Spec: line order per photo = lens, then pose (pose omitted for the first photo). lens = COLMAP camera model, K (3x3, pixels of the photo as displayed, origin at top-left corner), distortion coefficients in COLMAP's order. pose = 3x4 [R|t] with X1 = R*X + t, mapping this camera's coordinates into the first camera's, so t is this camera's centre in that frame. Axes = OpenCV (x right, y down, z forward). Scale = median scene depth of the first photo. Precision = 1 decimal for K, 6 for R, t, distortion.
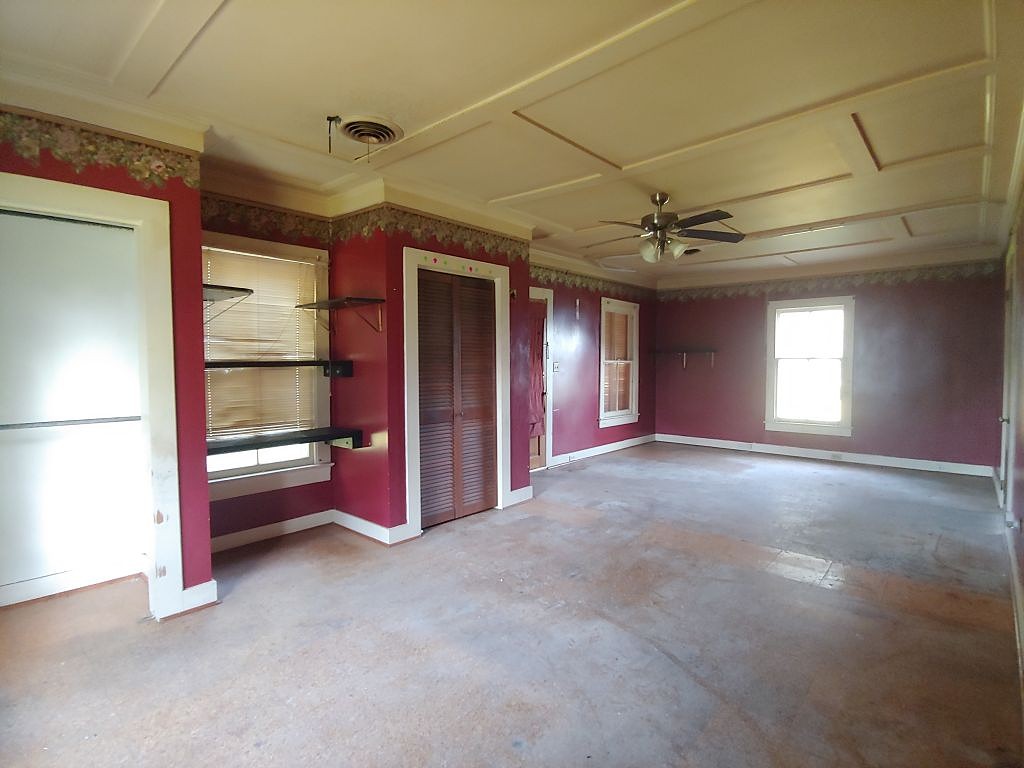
lens RADIAL K [[523.8, 0, 512.0], [0, 523.8, 384.0], [0, 0, 1]] dist [0.000220, -0.016486]
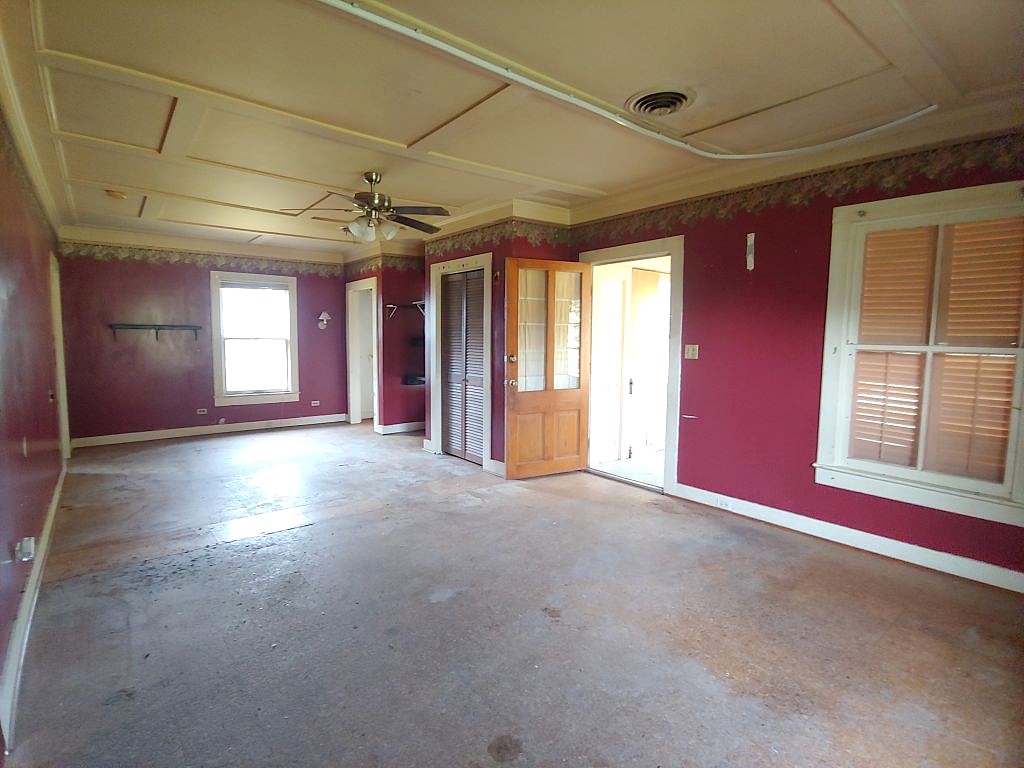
lens RADIAL K [[523.8, 0, 512.0], [0, 523.8, 384.0], [0, 0, 1]] dist [0.000220, -0.016486]
pose [[-0.175971, 0.095313, -0.979770, 1.140324], [-0.052921, 0.992946, 0.106099, -0.075225], [0.982972, 0.070521, -0.169686, 1.323282]]
